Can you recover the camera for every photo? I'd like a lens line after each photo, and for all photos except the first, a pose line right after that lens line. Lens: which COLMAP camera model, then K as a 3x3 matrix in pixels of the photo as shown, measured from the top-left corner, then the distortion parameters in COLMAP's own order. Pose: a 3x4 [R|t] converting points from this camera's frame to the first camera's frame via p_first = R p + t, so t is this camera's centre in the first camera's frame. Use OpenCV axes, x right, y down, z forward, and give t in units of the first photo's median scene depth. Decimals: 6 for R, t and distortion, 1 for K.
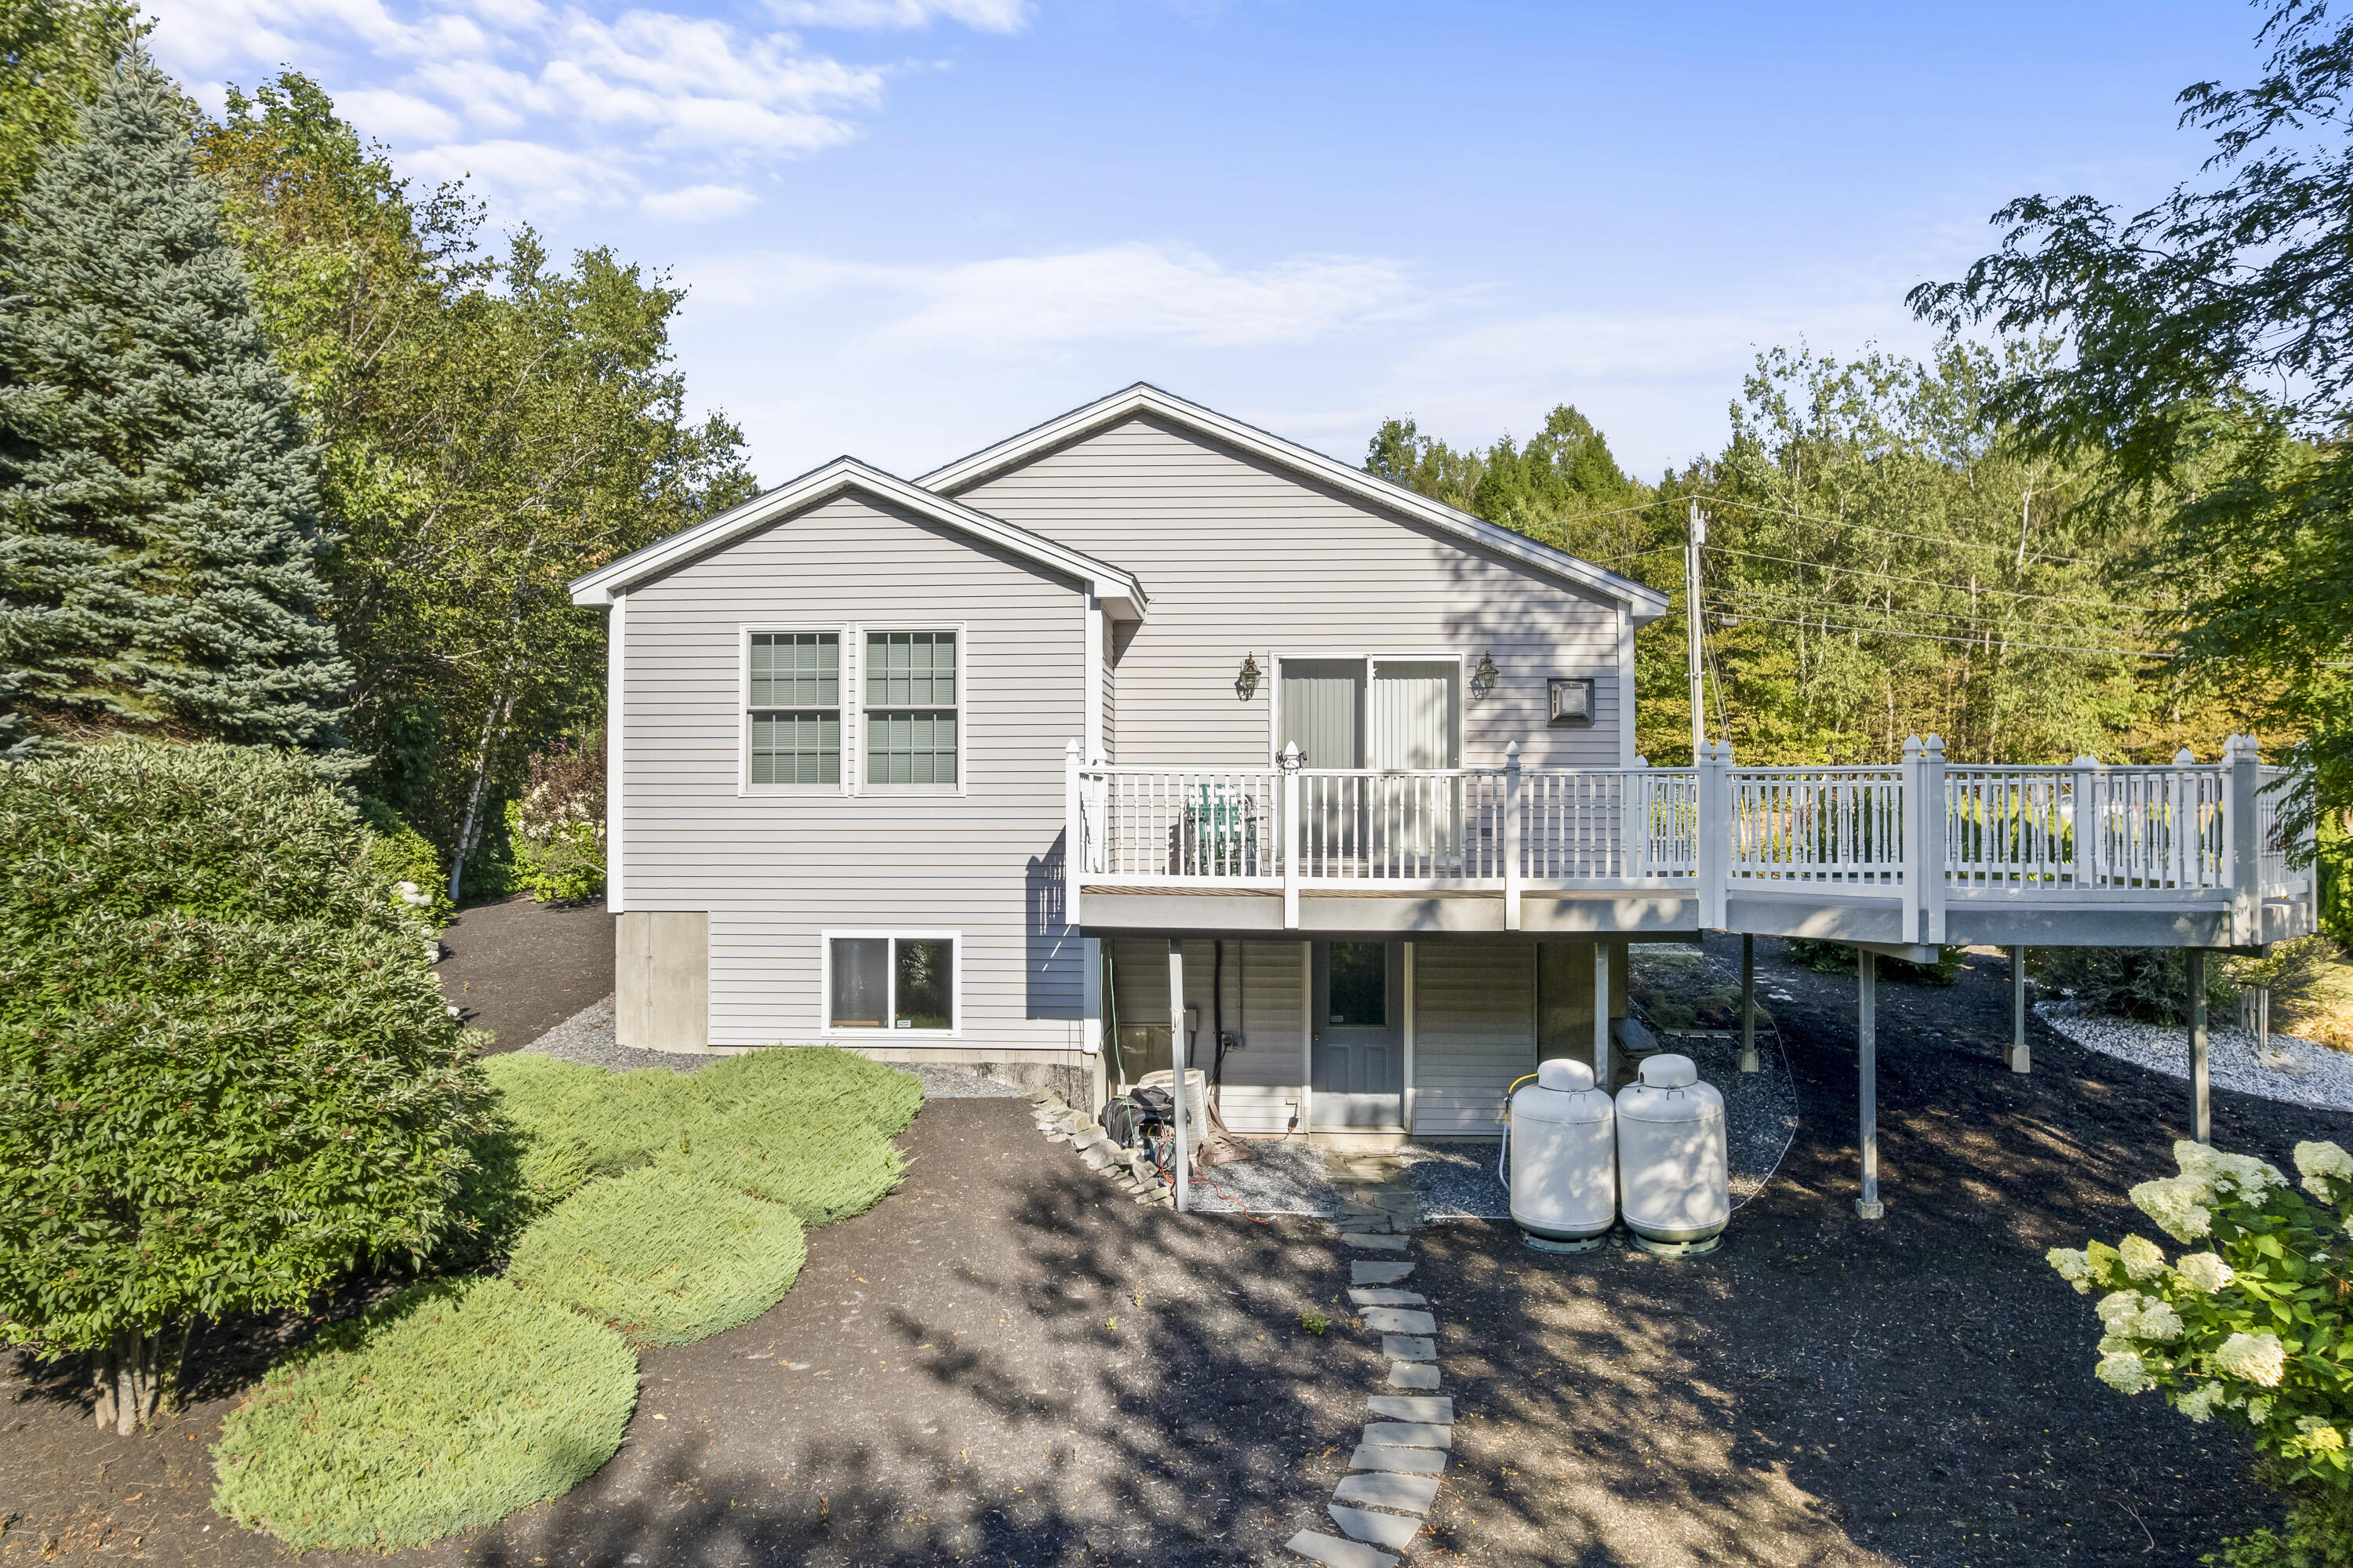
lens RADIAL K [[1484.6, 0, 1179.5], [0, 1484.6, 774.6], [0, 0, 1]] dist [-0.052271, 0.026811]
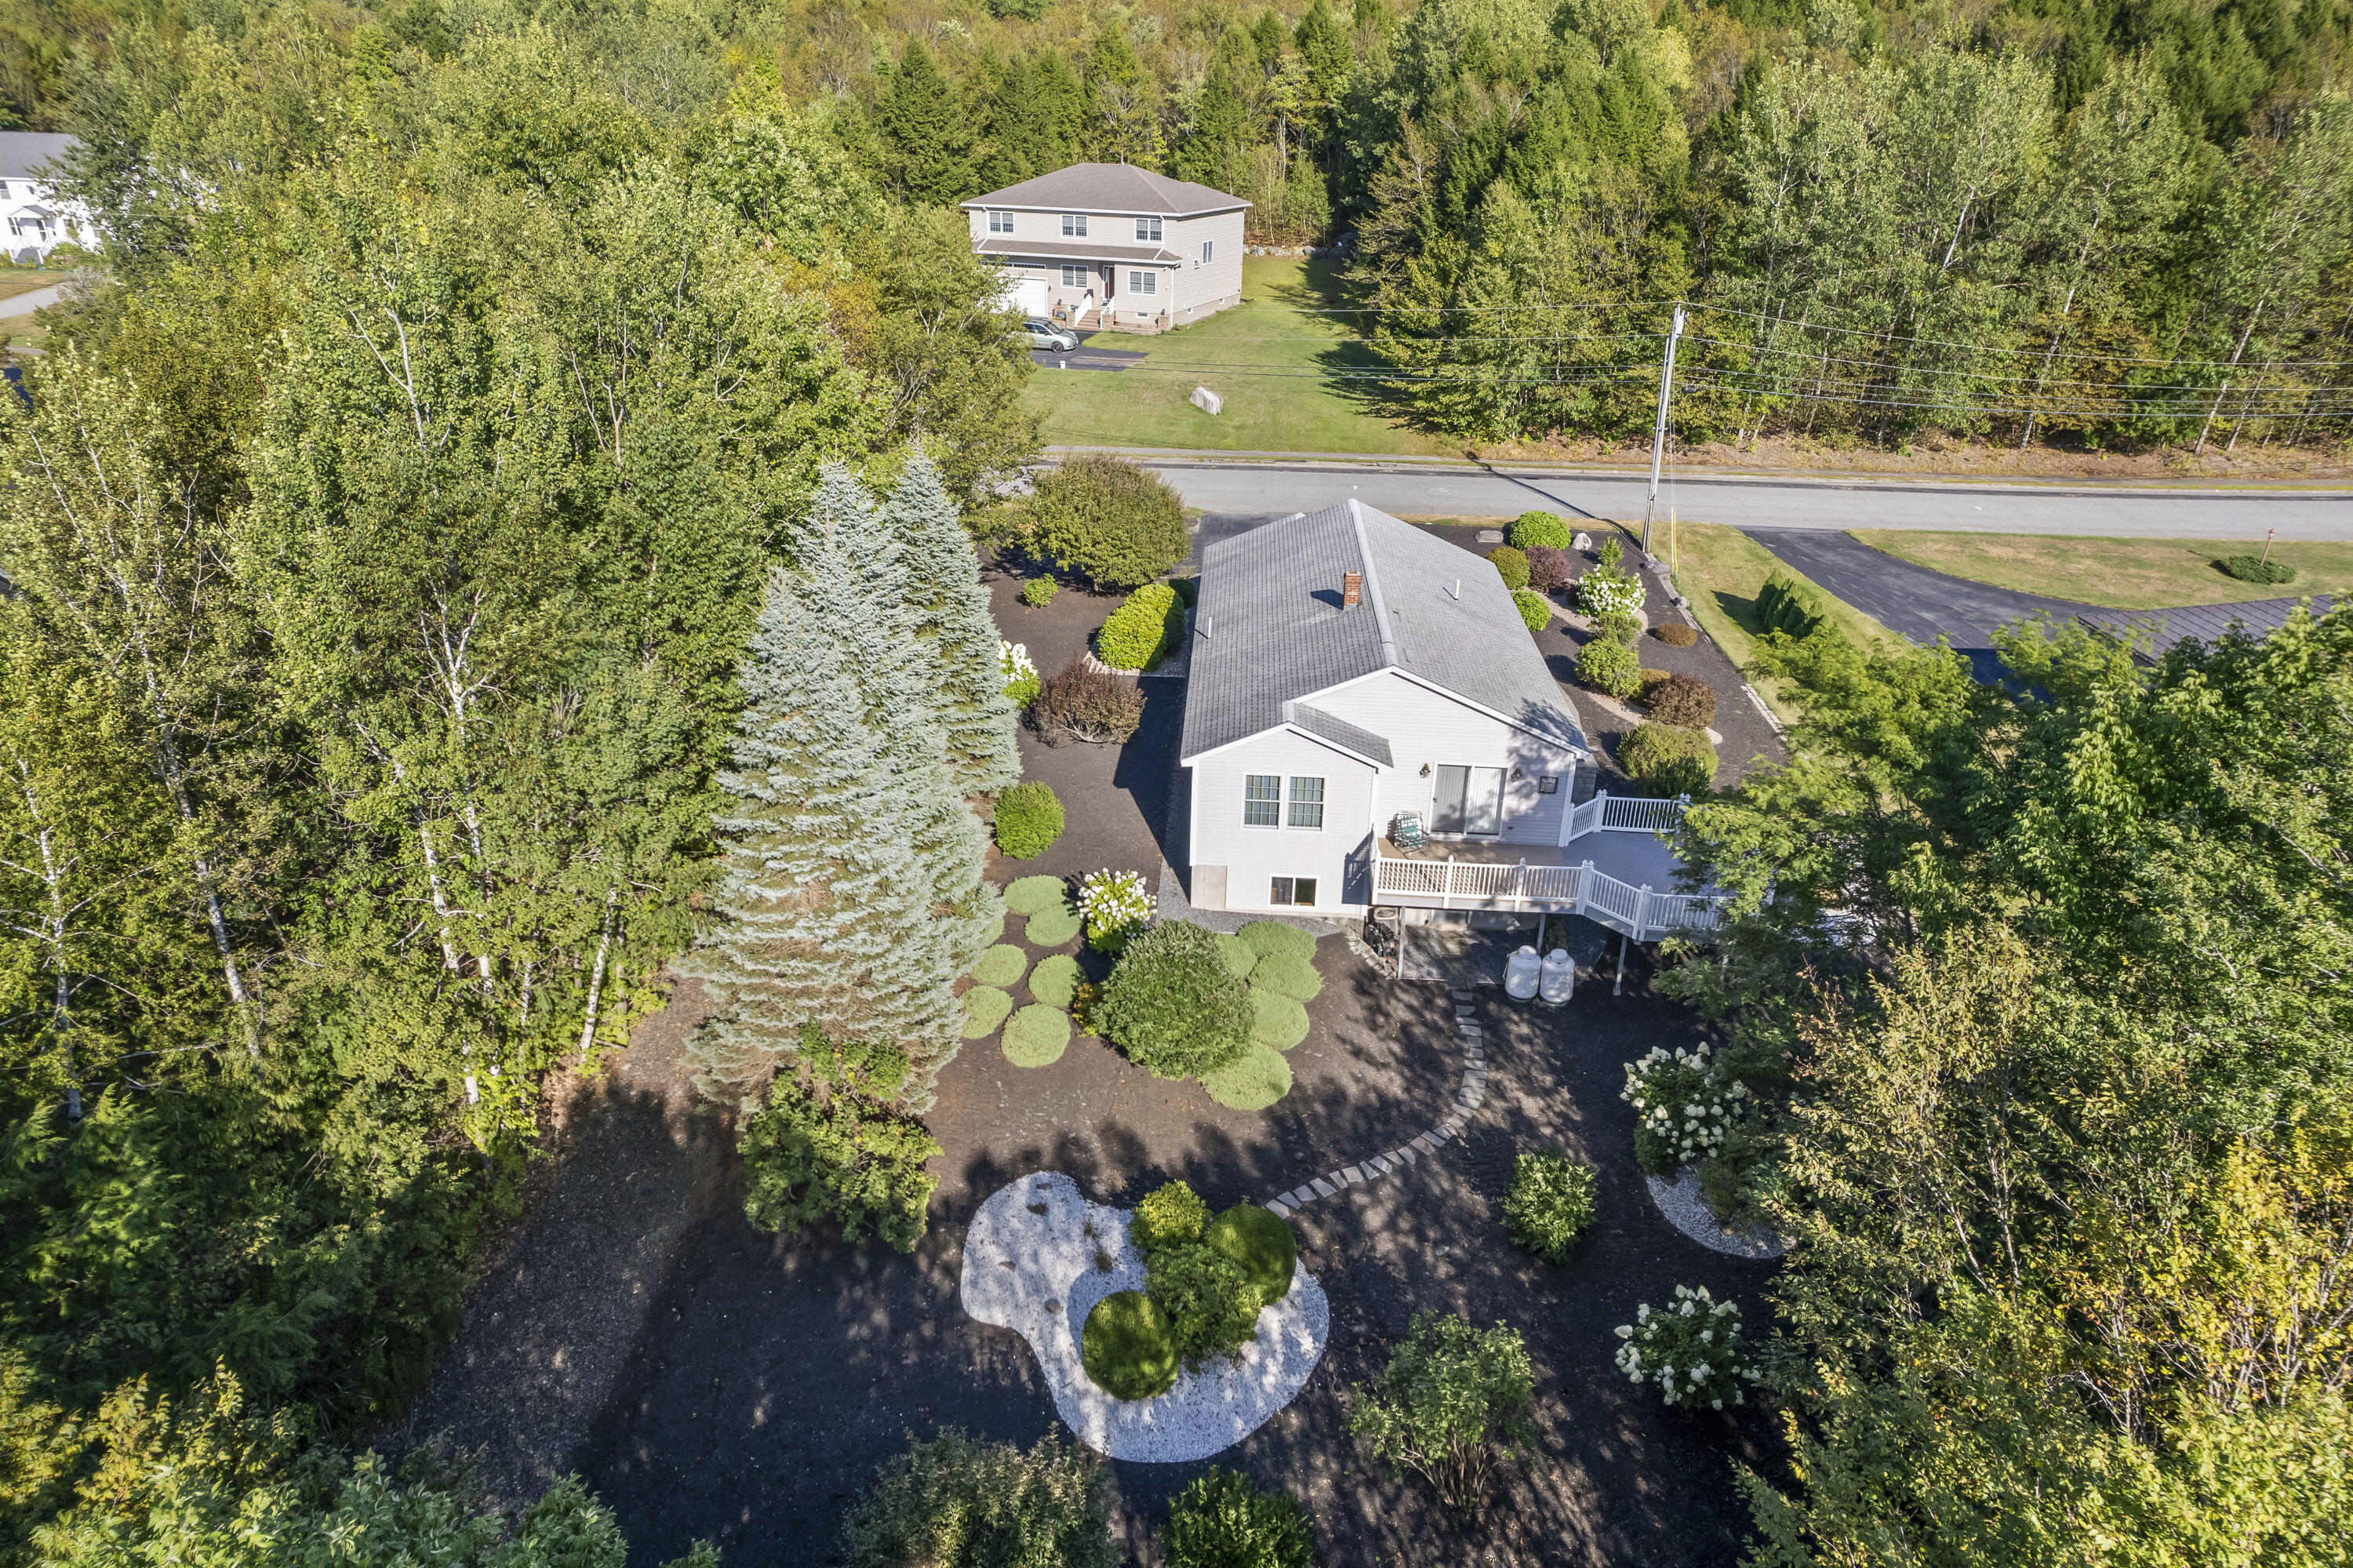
lens RADIAL K [[1484.6, 0, 1177.2], [0, 1484.6, 781.2], [0, 0, 1]] dist [-0.052271, 0.026811]
pose [[0.999785, 0.011248, 0.017423, -0.467805], [-0.017863, 0.893862, 0.447987, -1.304444], [-0.010535, -0.448202, 0.893870, -1.420566]]
